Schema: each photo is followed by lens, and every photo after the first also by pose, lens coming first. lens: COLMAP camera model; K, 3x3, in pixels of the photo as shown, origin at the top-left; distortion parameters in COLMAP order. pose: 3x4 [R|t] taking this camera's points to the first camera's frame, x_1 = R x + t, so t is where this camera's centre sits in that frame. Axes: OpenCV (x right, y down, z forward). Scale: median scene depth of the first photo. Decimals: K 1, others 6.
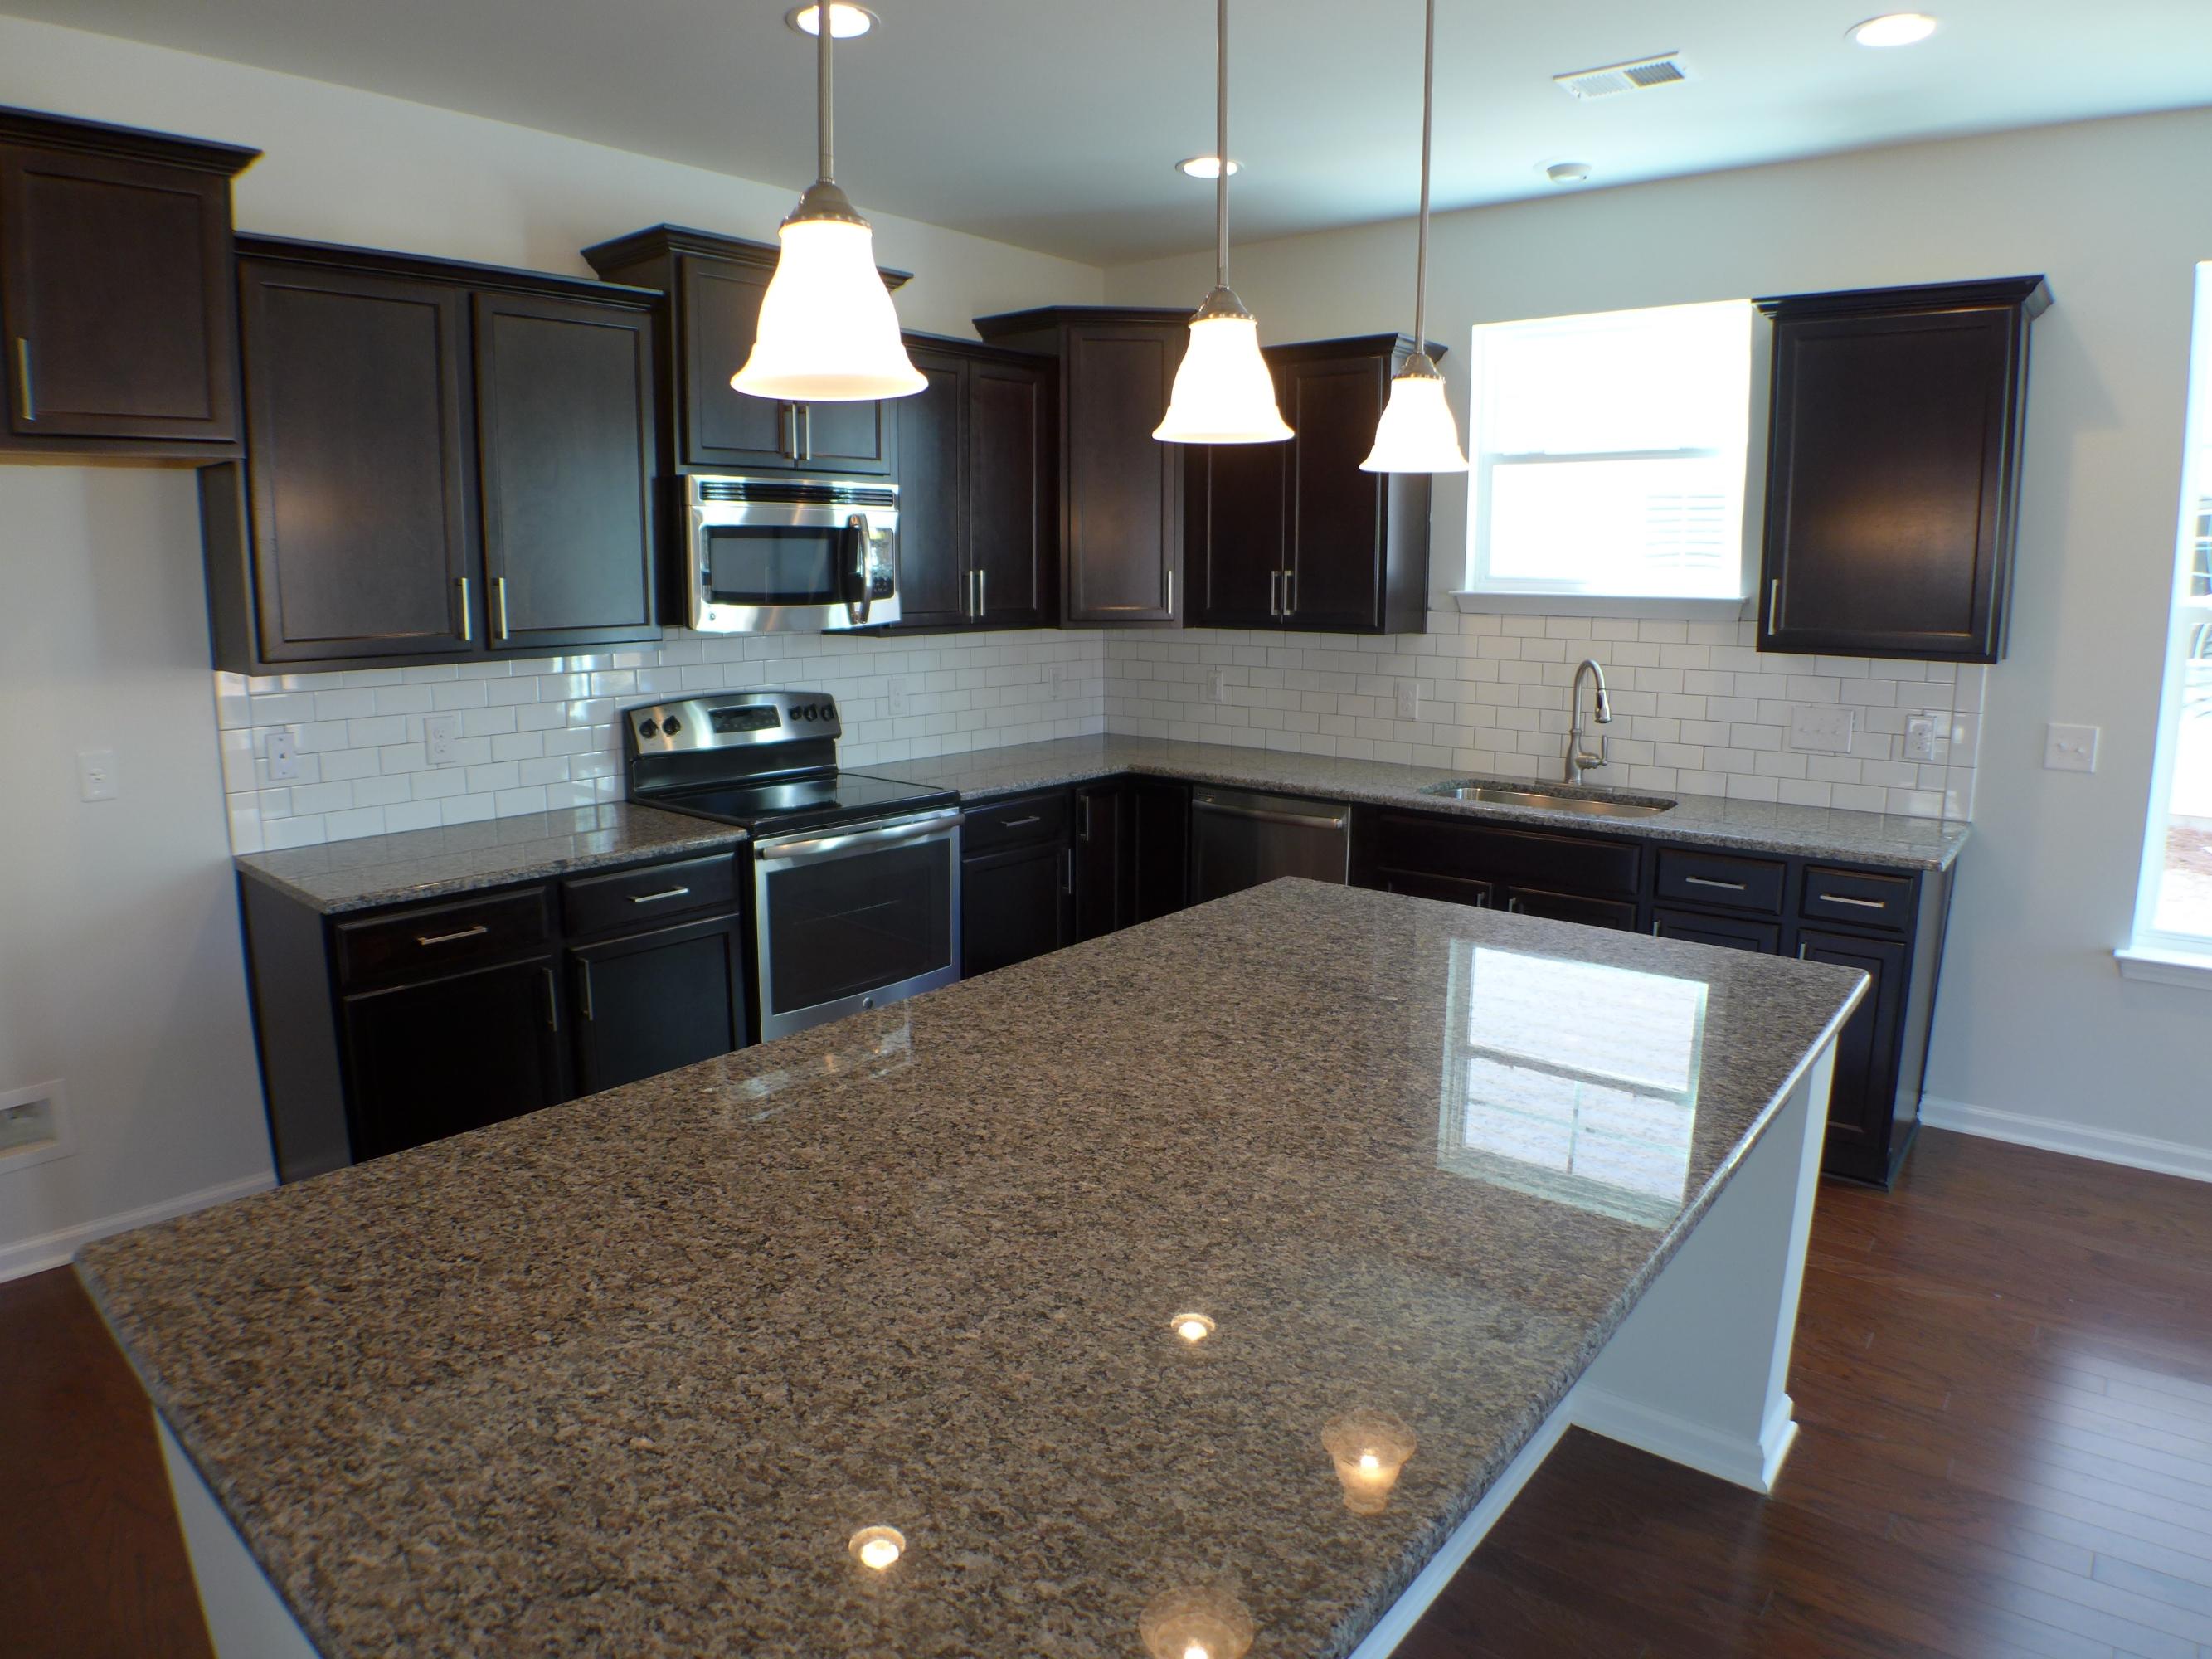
lens RADIAL K [[1337.5, 0, 1101.5], [0, 1337.5, 820.4], [0, 0, 1]] dist [-0.134169, 0.026029]
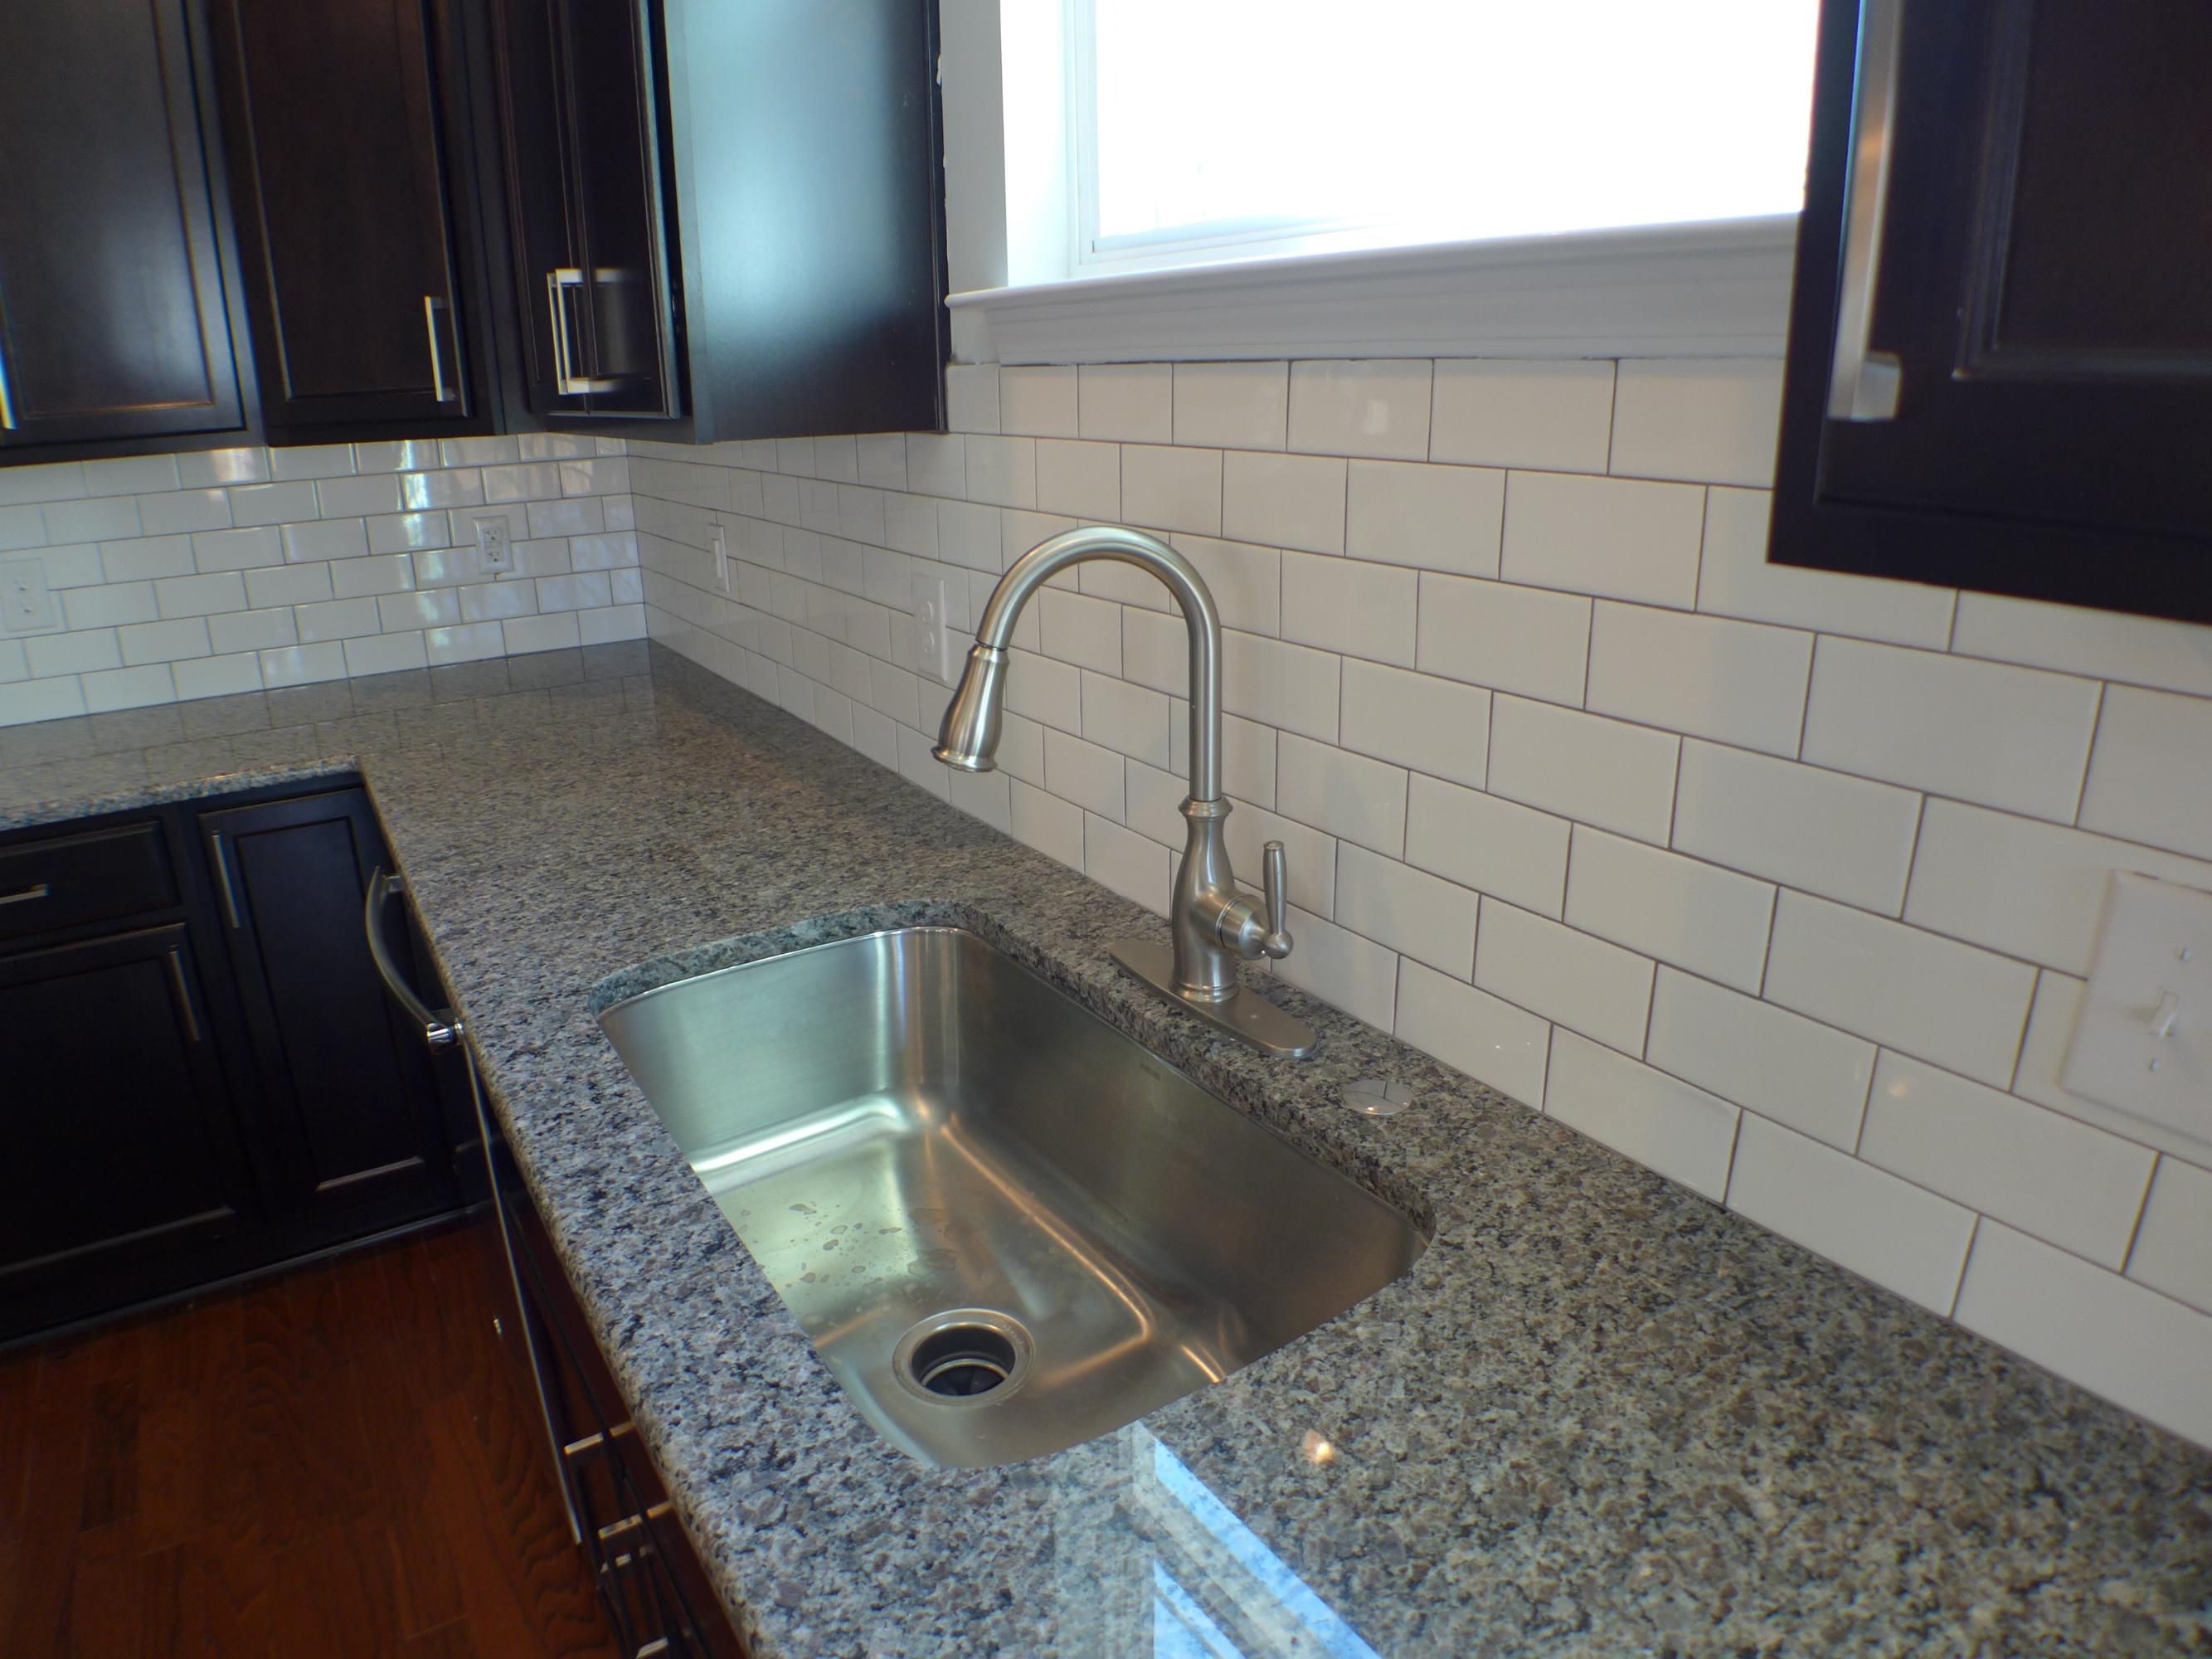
lens RADIAL K [[1337.5, 0, 1112.3], [0, 1337.5, 823.6], [0, 0, 1]] dist [-0.134169, 0.026029]
pose [[0.962205, 0.078229, -0.260849, 0.419855], [-0.038870, 0.987497, 0.152773, -0.106237], [0.269538, -0.136860, 0.953215, 0.752298]]
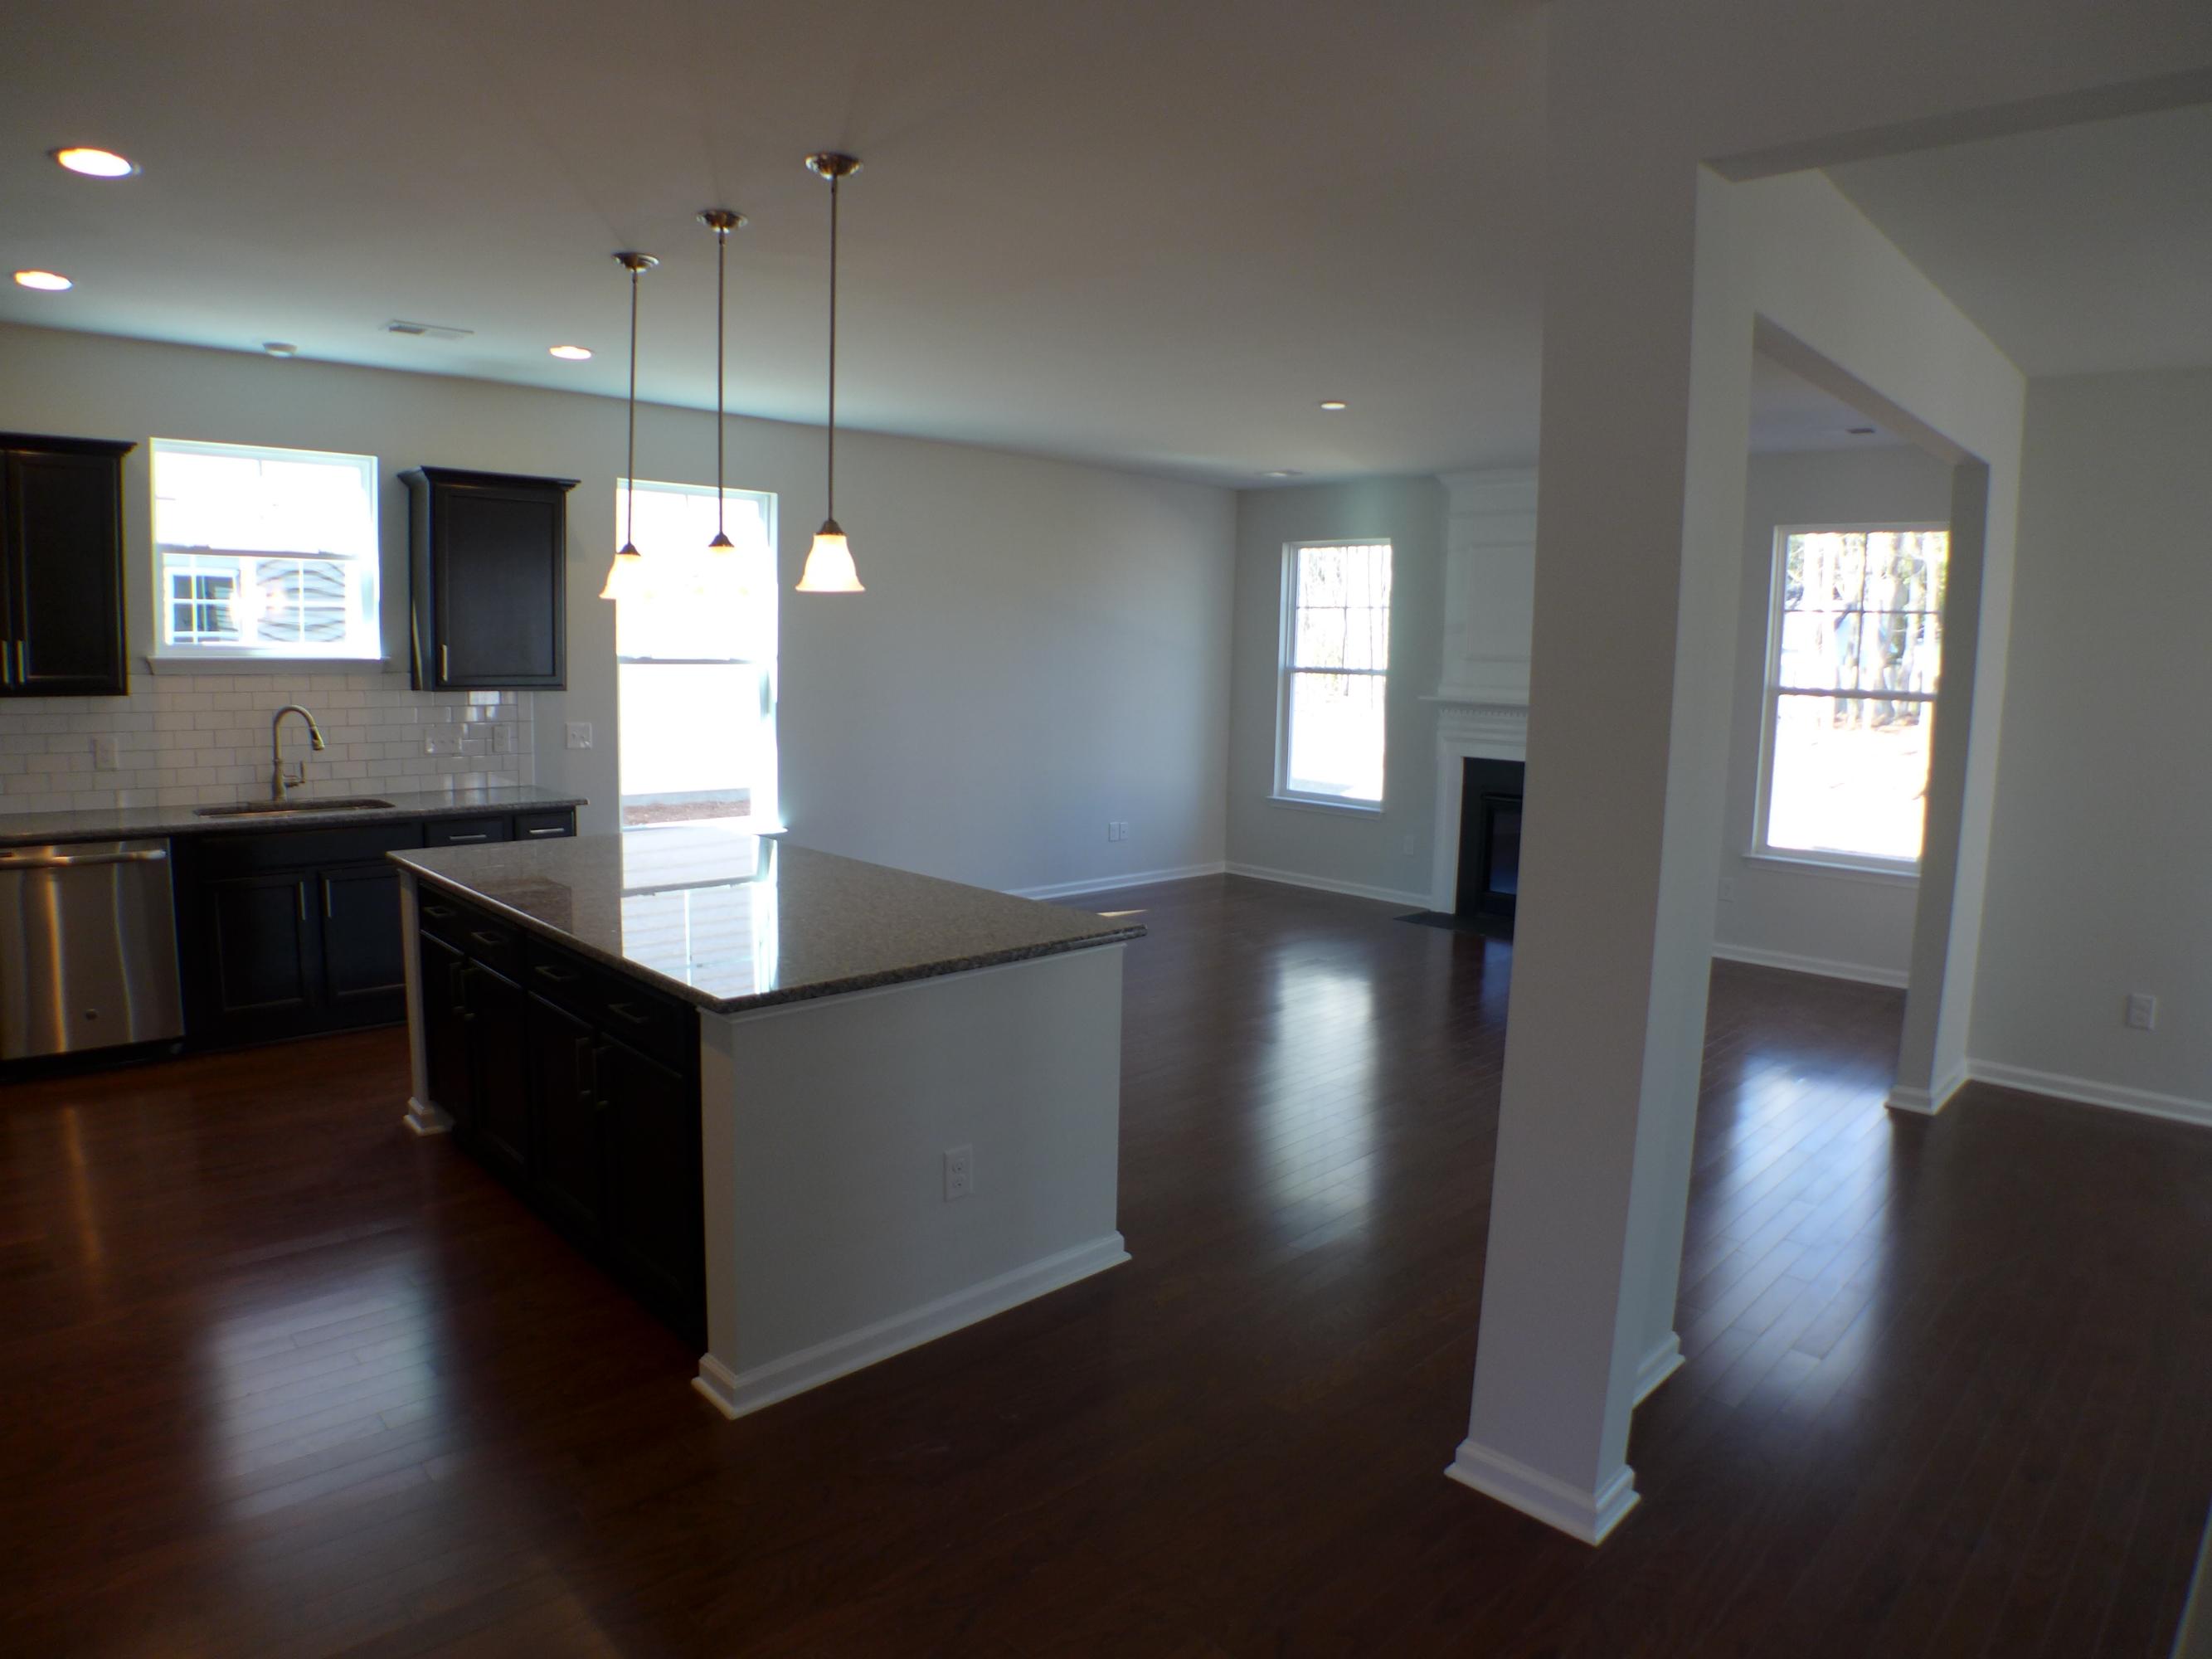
lens RADIAL K [[1337.5, 0, 1115.7], [0, 1337.5, 826.1], [0, 0, 1]] dist [-0.134169, 0.026029]
pose [[0.074308, -0.124506, 0.989432, -0.858191], [0.144342, 0.983070, 0.112865, -0.025815], [-0.986734, 0.134429, 0.091022, 0.061985]]
